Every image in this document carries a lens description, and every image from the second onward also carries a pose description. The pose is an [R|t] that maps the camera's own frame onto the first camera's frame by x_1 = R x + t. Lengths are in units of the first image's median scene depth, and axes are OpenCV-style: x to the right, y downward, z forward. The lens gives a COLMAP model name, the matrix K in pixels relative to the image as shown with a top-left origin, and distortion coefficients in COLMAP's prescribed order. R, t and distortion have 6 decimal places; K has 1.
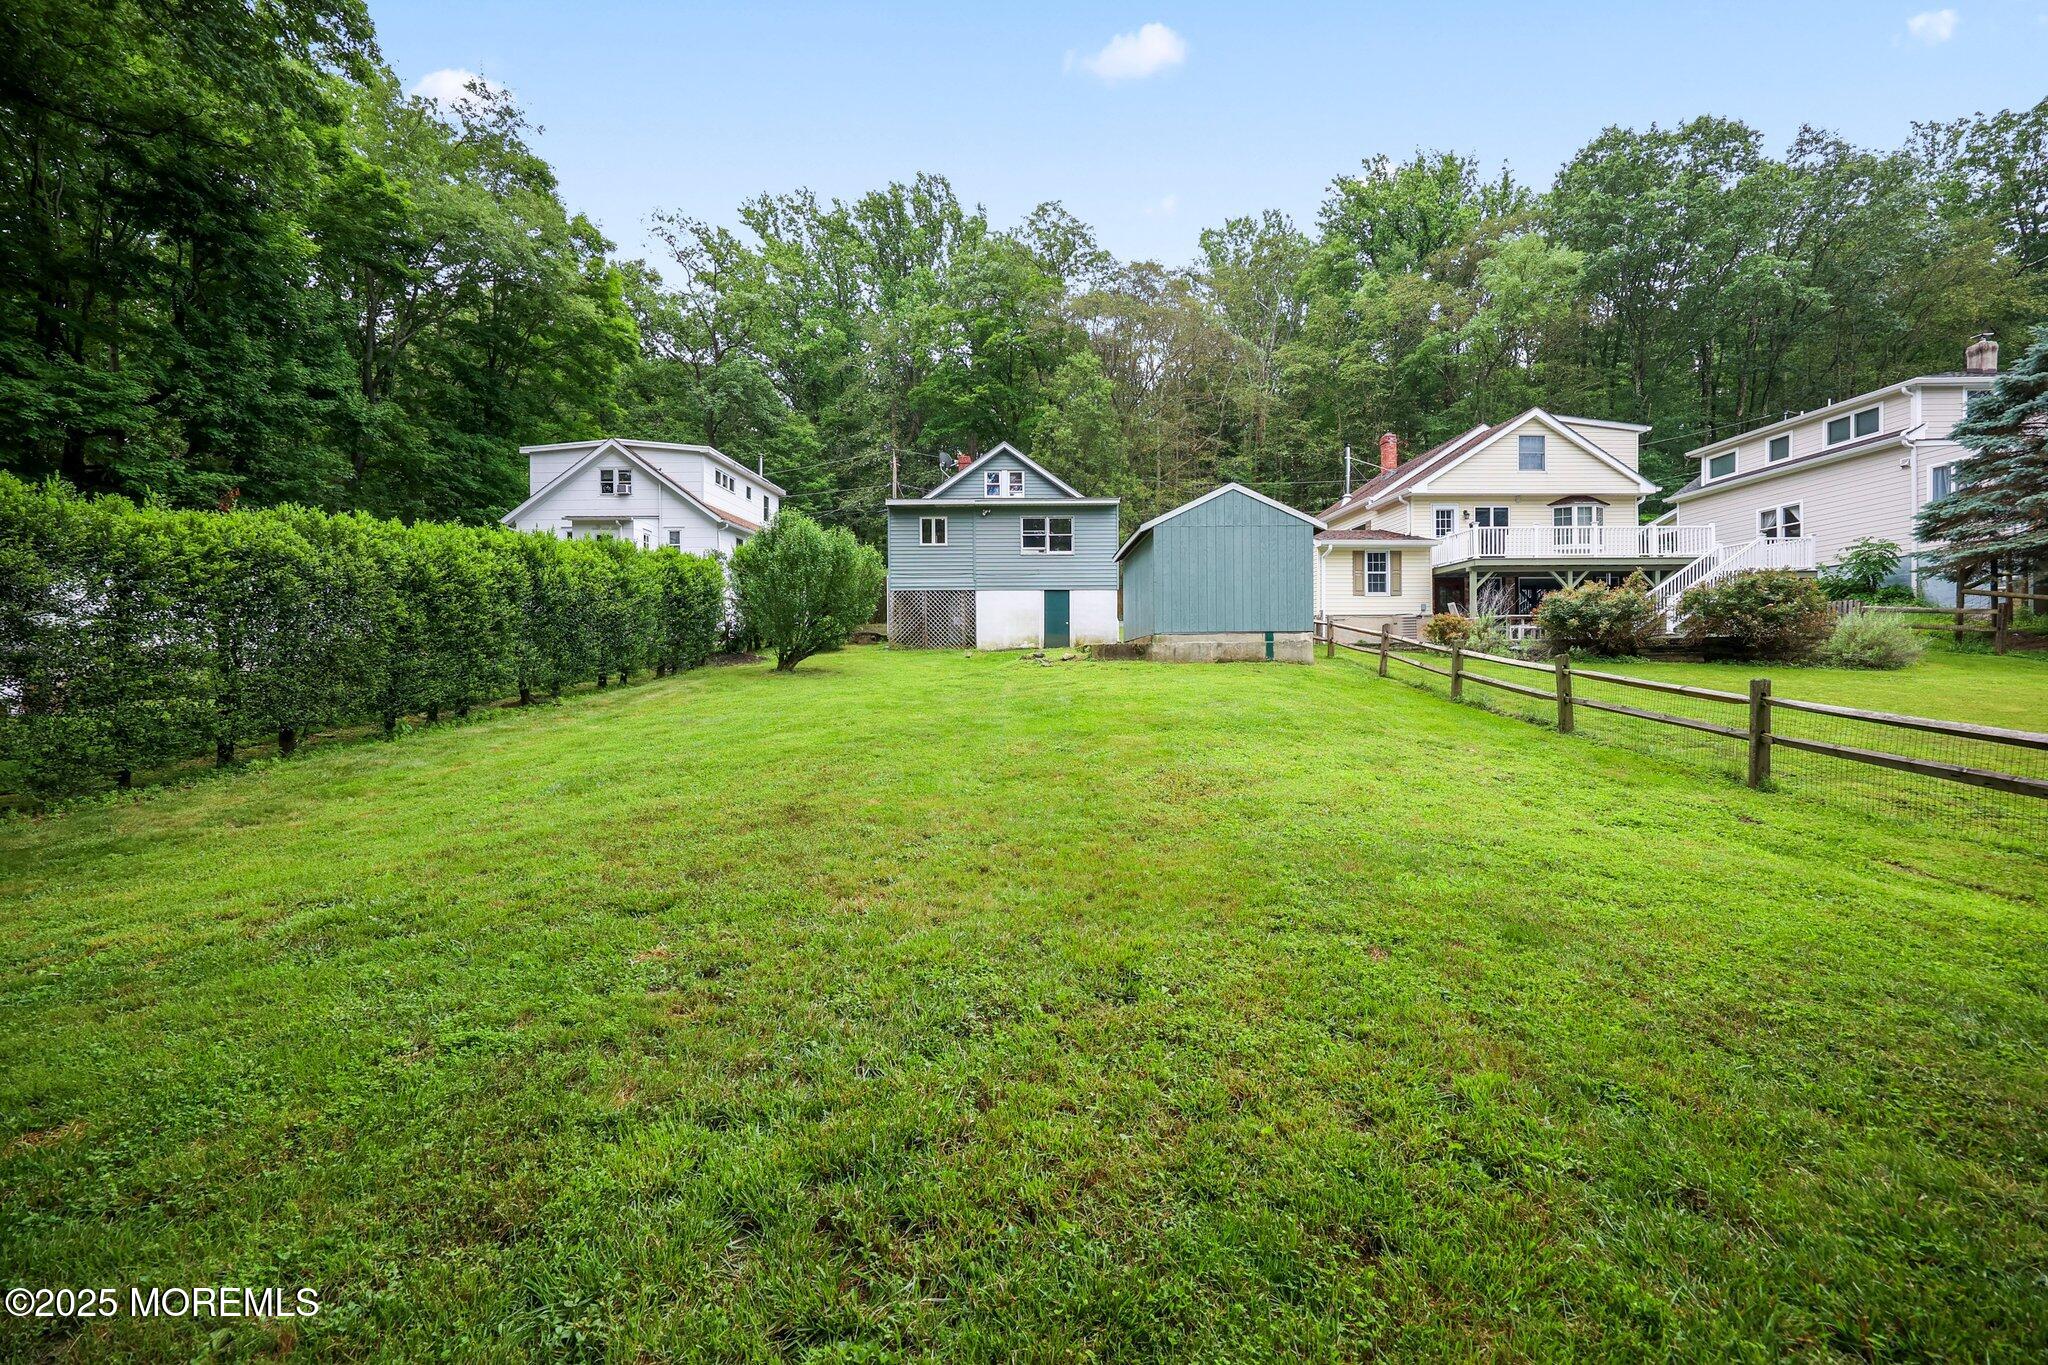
lens RADIAL K [[832.0, 0, 1022.3], [0, 832.0, 681.8], [0, 0, 1]] dist [-0.002387, 0.000961]
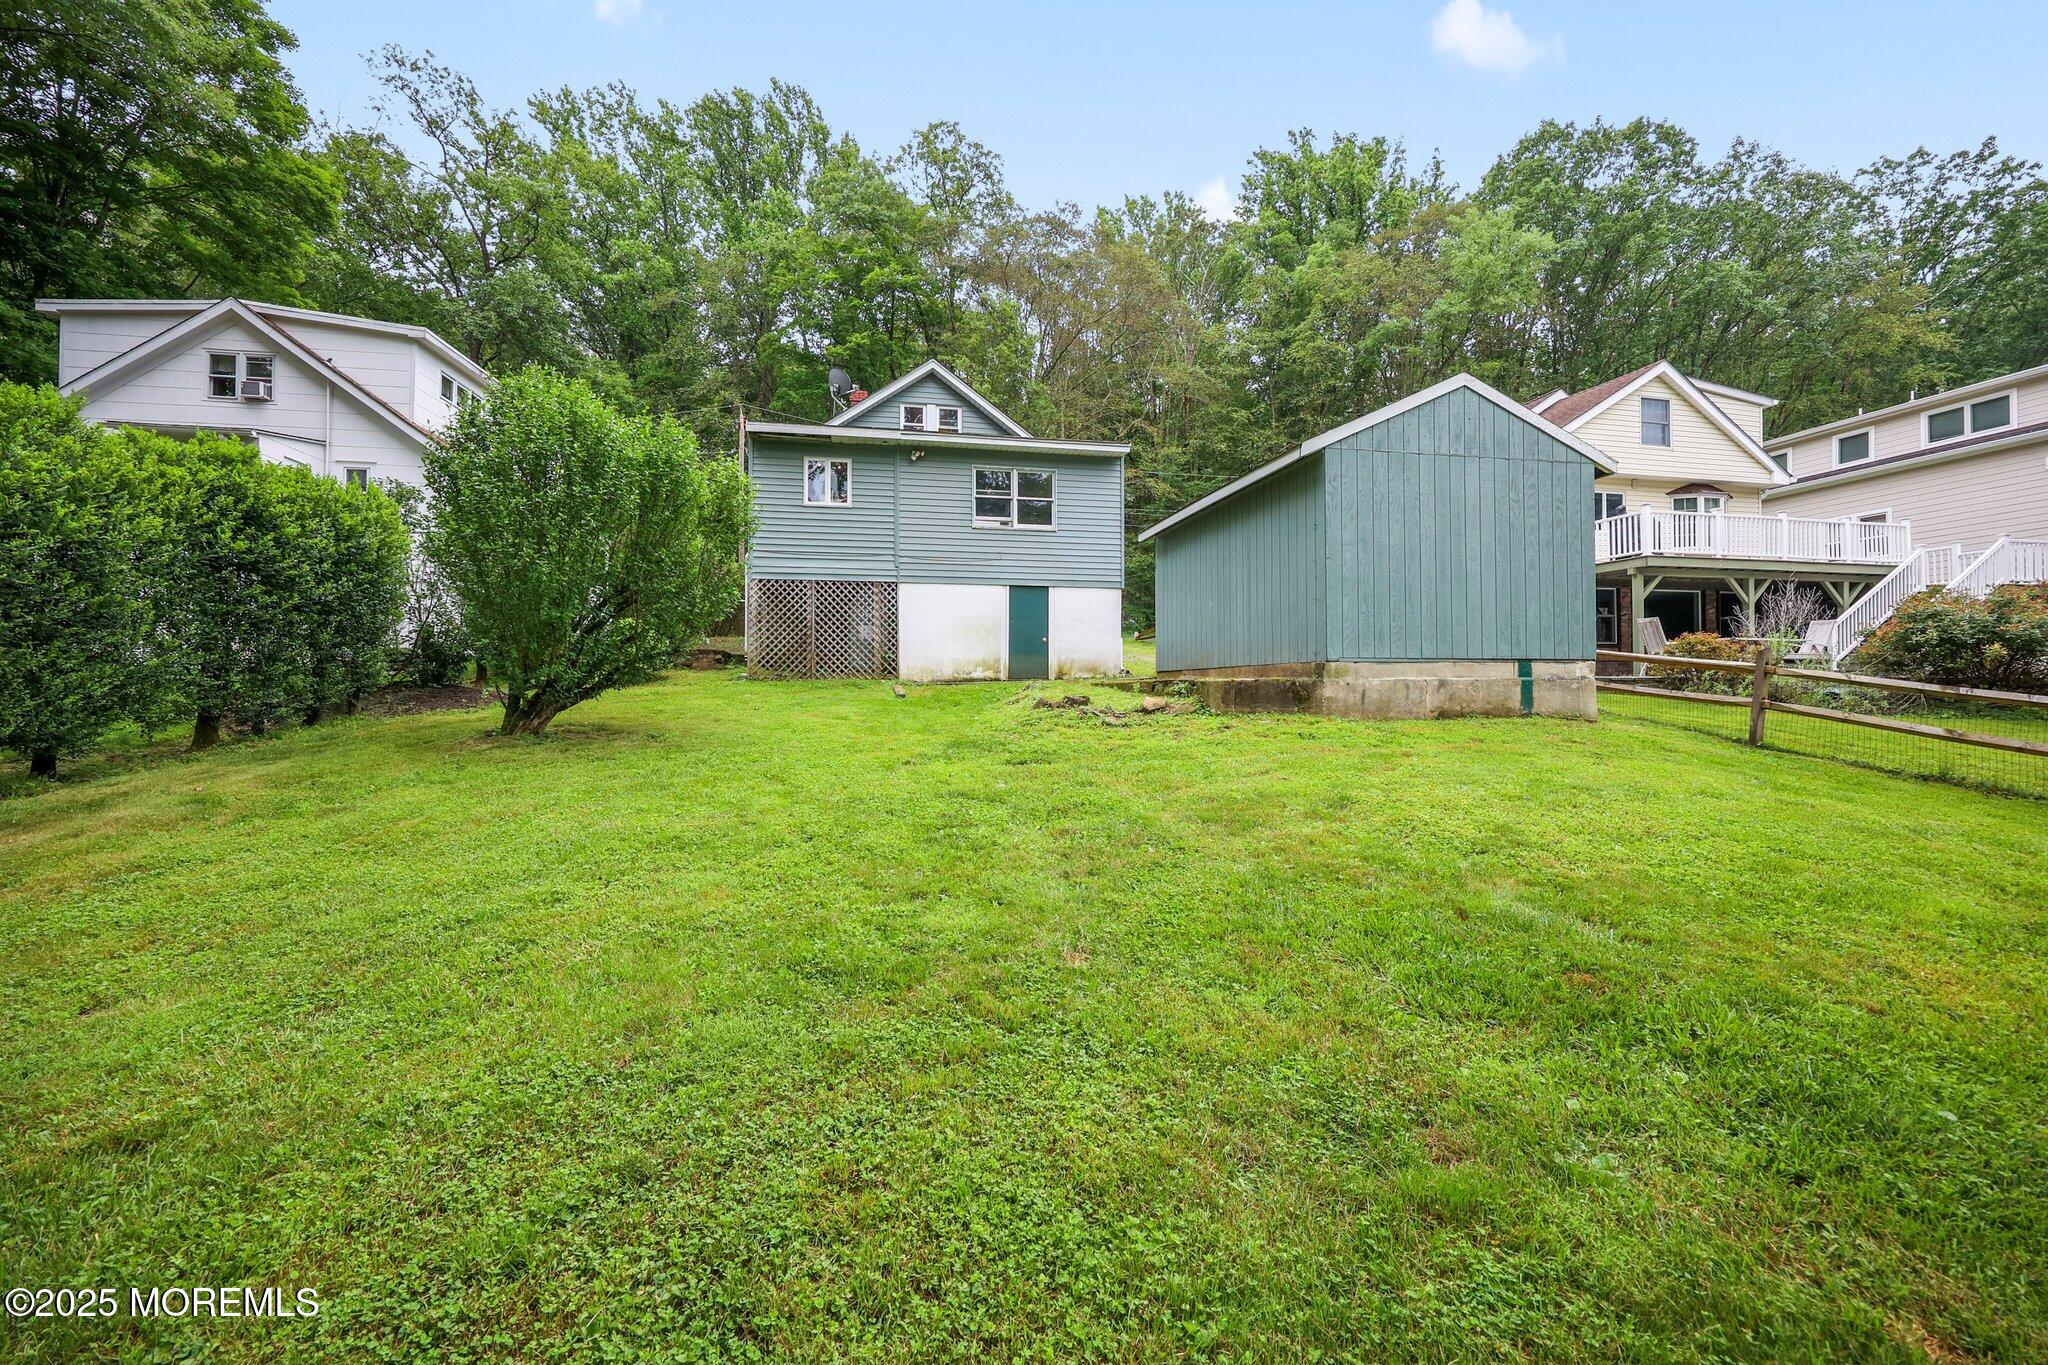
lens RADIAL K [[832.0, 0, 1024.8], [0, 832.0, 683.0], [0, 0, 1]] dist [-0.002387, 0.000961]
pose [[0.980629, 0.007728, 0.195722, -0.076418], [-0.003090, 0.999707, -0.023990, -0.020622], [-0.195850, 0.022920, 0.980366, 0.355035]]
